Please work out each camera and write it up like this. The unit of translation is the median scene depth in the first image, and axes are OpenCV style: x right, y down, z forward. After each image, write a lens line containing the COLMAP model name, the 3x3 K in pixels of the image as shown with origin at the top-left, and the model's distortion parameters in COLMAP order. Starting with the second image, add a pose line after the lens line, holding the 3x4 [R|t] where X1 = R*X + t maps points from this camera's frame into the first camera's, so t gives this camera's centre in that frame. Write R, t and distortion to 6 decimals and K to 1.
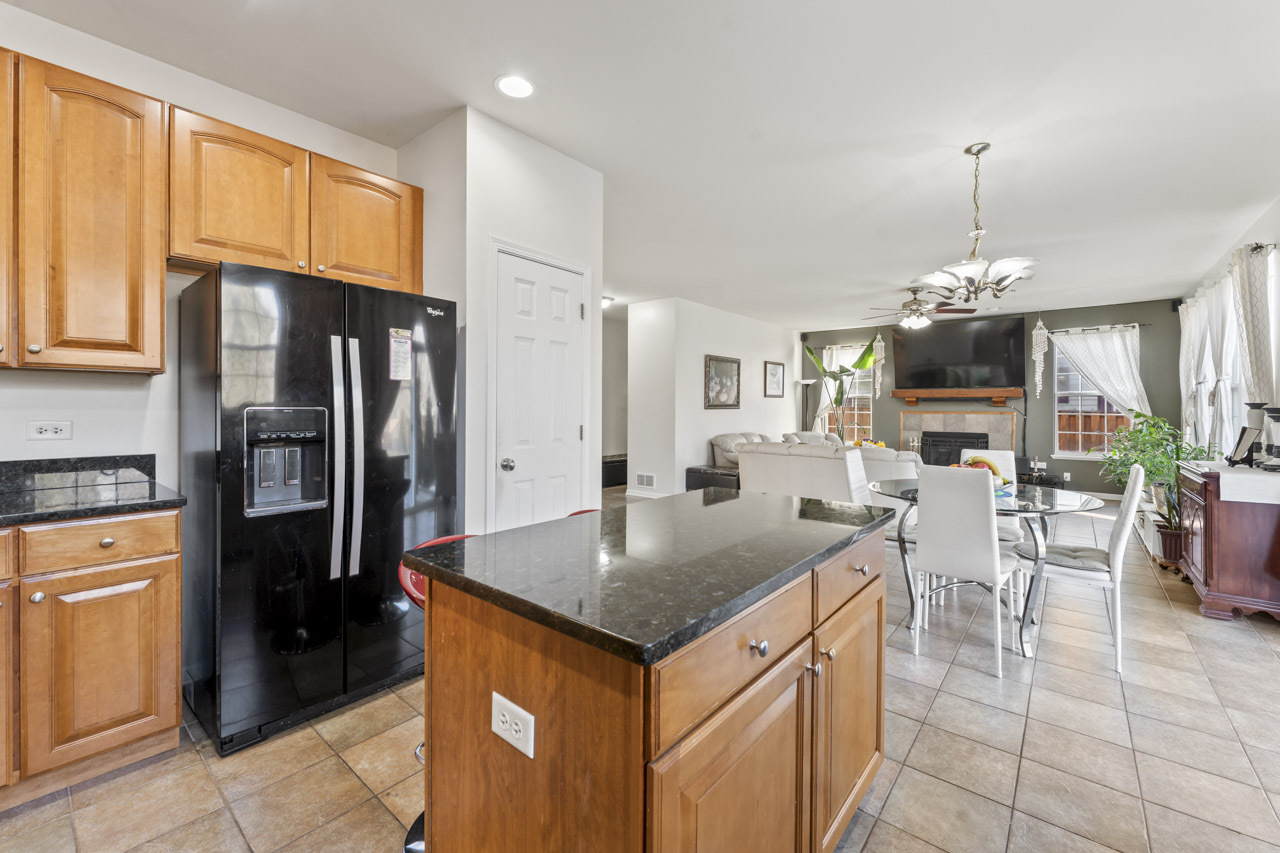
lens RADIAL K [[522.2, 0, 639.9], [0, 522.2, 409.7], [0, 0, 1]] dist [-0.003012, -0.000020]
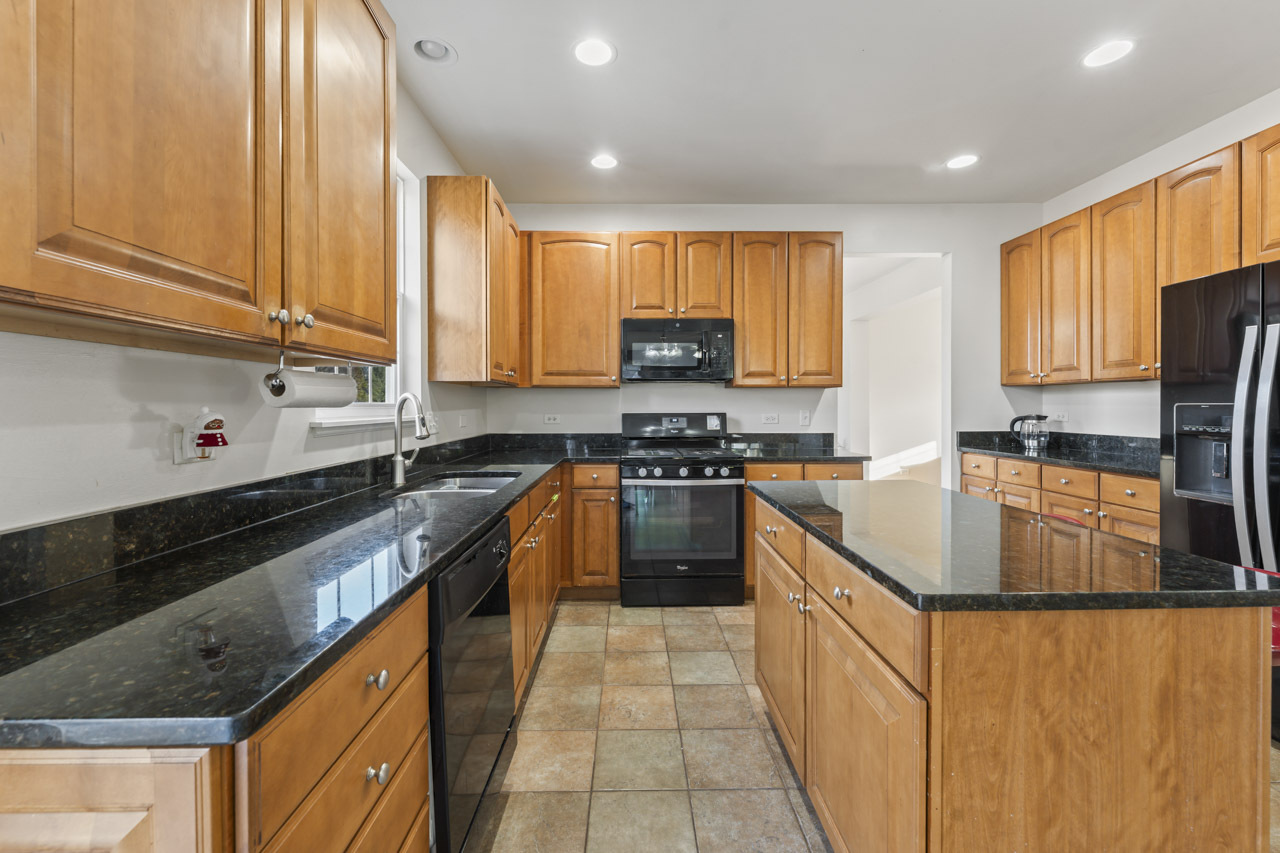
lens RADIAL K [[518.1, 0, 636.3], [0, 518.1, 409.6], [0, 0, 1]] dist [0.000196, -0.000191]
pose [[-0.760480, 0.003901, -0.649349, 0.232162], [-0.002288, 0.999960, 0.008686, 0.000389], [0.649357, 0.008092, -0.760441, 0.269553]]
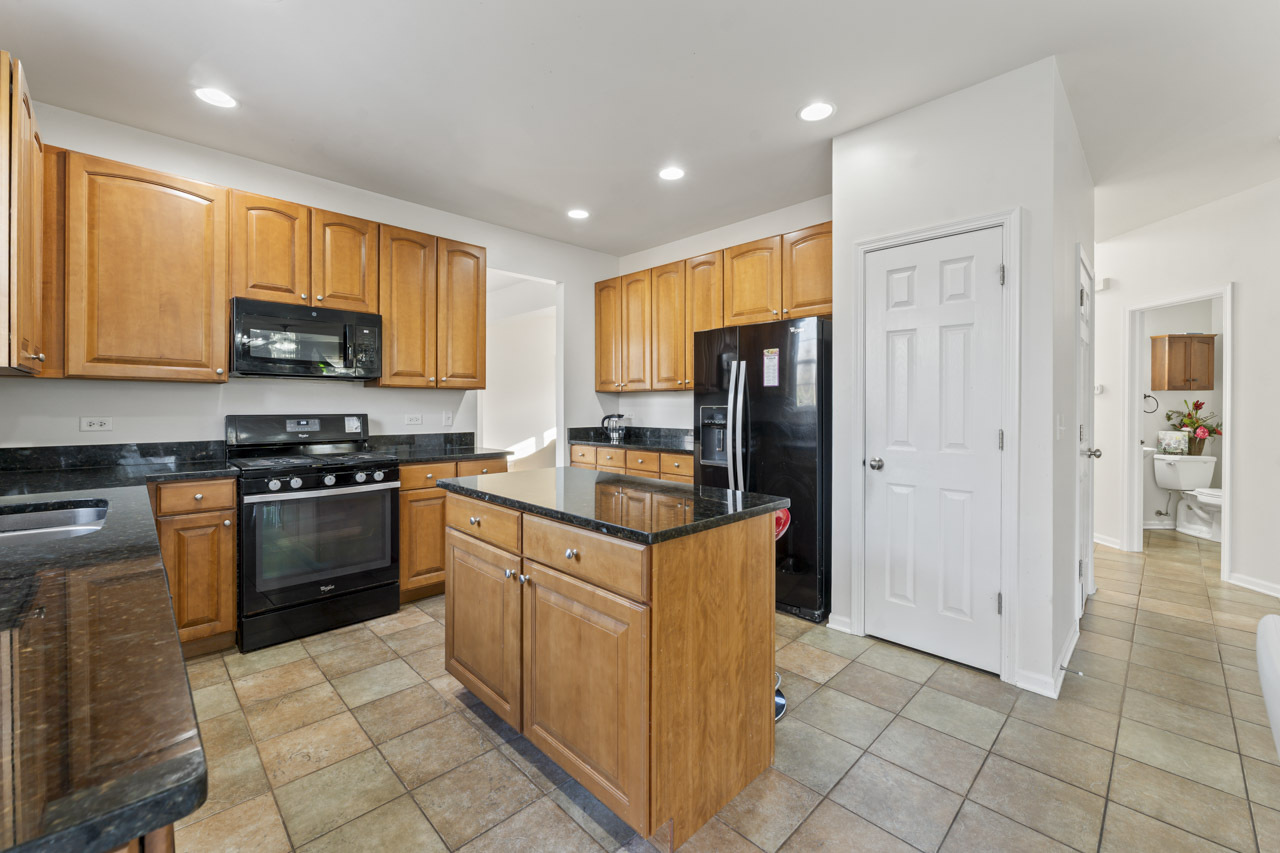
lens RADIAL K [[518.1, 0, 636.3], [0, 518.1, 409.6], [0, 0, 1]] dist [0.000196, -0.000191]
pose [[-0.105069, 0.002097, -0.994463, 0.279990], [-0.005715, 0.999980, 0.002713, 0.001073], [0.994448, 0.005969, -0.105055, 0.236038]]
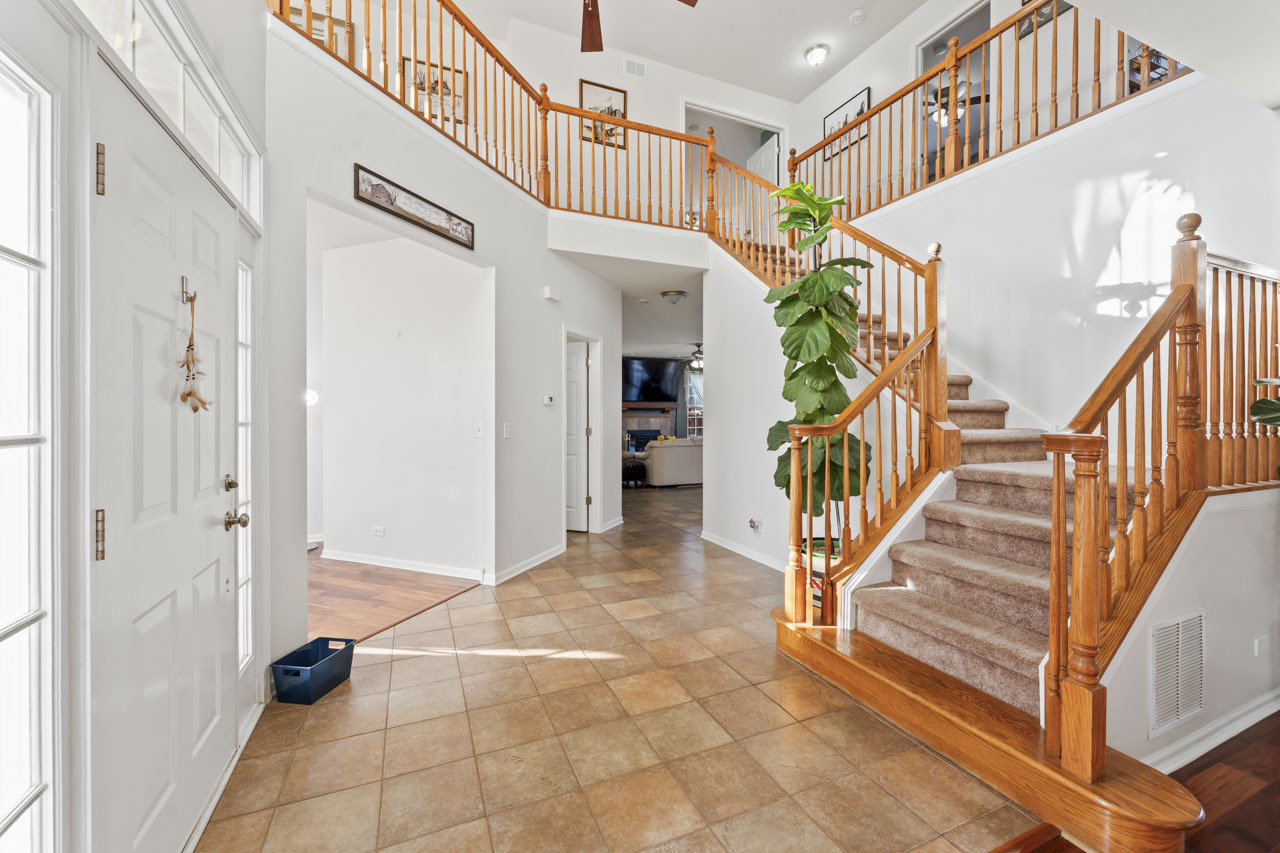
lens RADIAL K [[522.2, 0, 639.9], [0, 522.2, 409.7], [0, 0, 1]] dist [-0.003012, -0.000020]
pose [[0.442961, 0.004547, 0.896529, -0.900542], [0.004063, 0.999967, -0.007080, -0.006826], [-0.896532, 0.006779, 0.442928, 0.353555]]
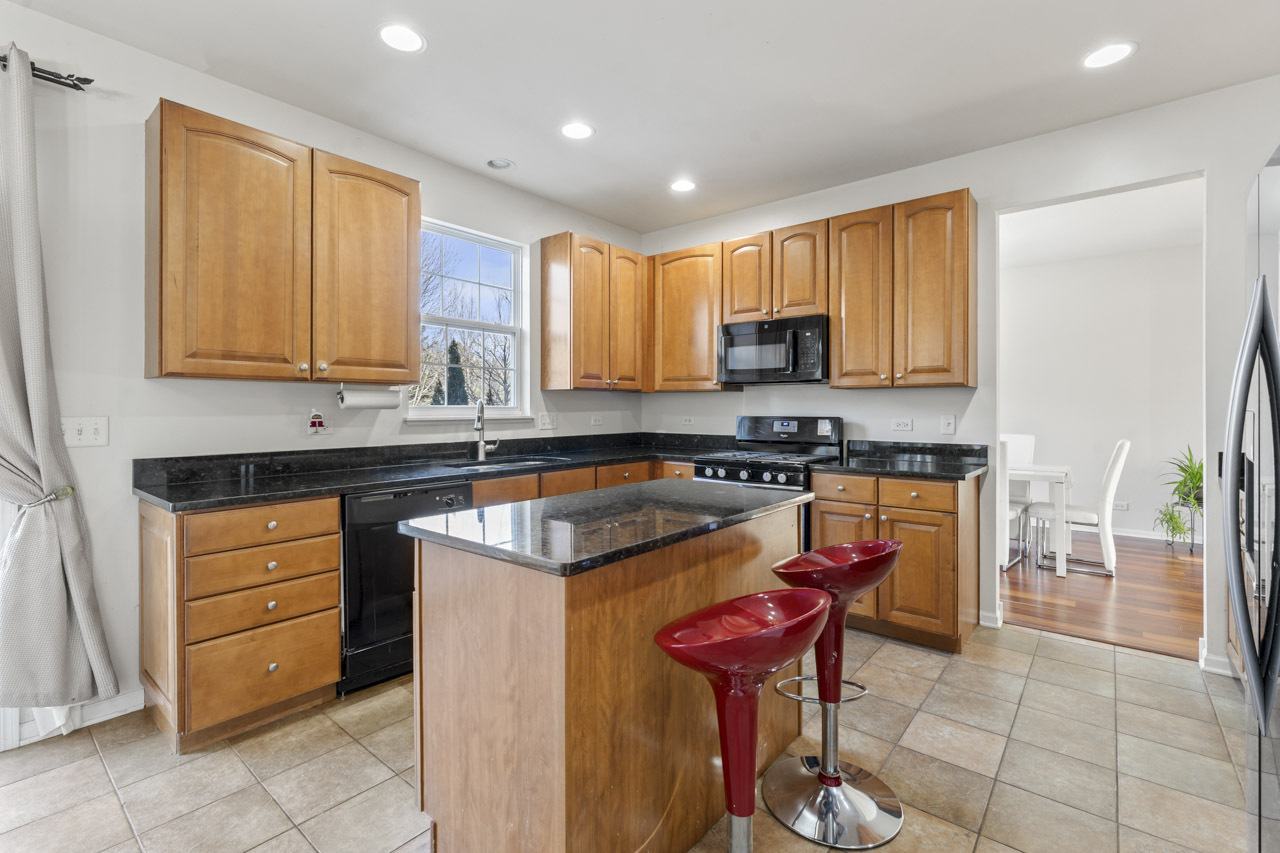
lens RADIAL K [[569.9, 0, 639.7], [0, 569.9, 404.1], [0, 0, 1]] dist [-0.000187, -0.000194]
pose [[-0.999983, -0.004376, -0.003724, 0.019929], [-0.004366, 0.999987, -0.002483, -0.001530], [0.003735, -0.002467, -0.999990, 0.436157]]
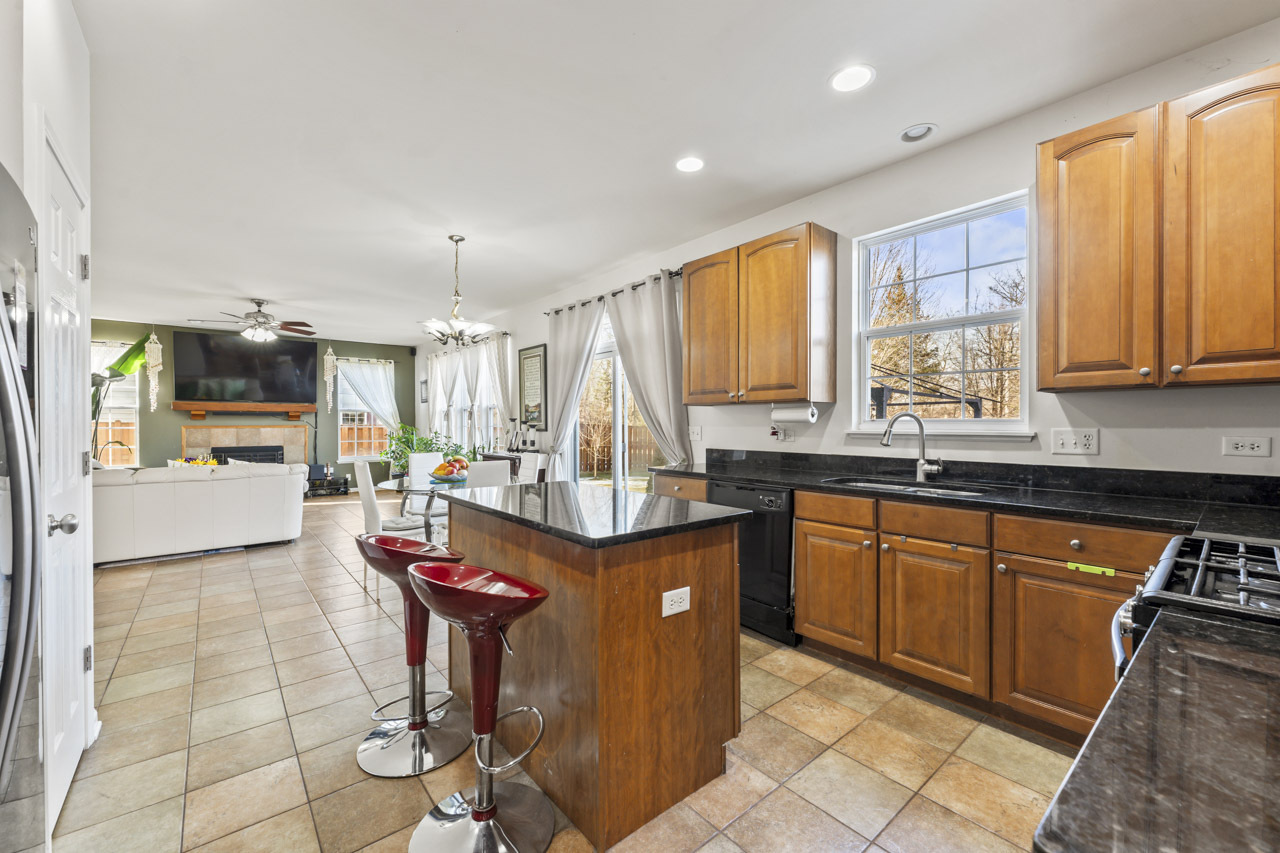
lens RADIAL K [[512.6, 0, 638.8], [0, 512.6, 424.8], [0, 0, 1]] dist [-0.001253, -0.000524]
pose [[0.181550, -0.009268, 0.983338, -0.246983], [0.006816, 0.999943, 0.008166, -0.000888], [-0.983358, 0.005220, 0.181602, 0.102062]]
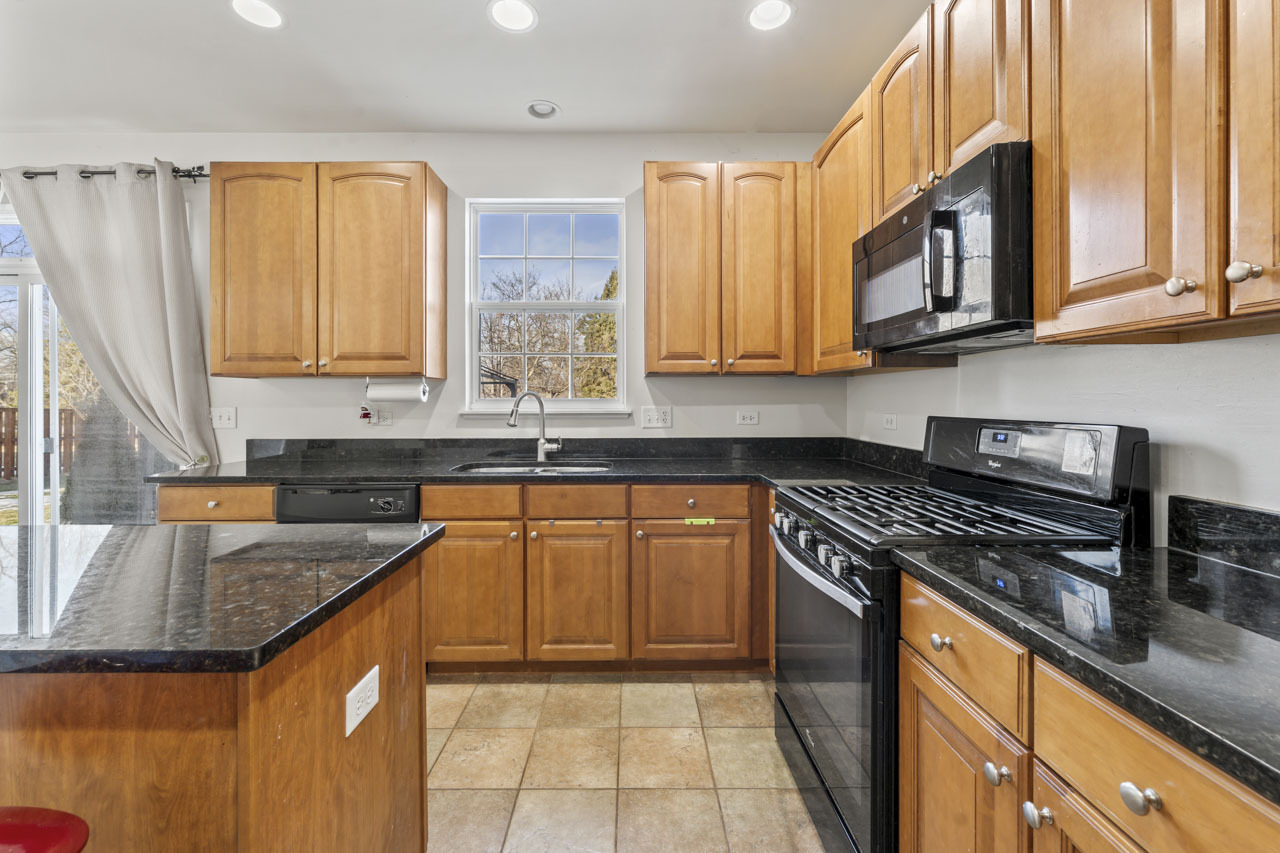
lens RADIAL K [[522.6, 0, 633.8], [0, 522.6, 399.2], [0, 0, 1]] dist [-0.000216, -0.000233]
pose [[-0.644456, -0.000781, 0.764641, -0.177637], [0.002247, 0.999993, 0.002915, -0.000842], [-0.764638, 0.003597, -0.644450, 0.159188]]
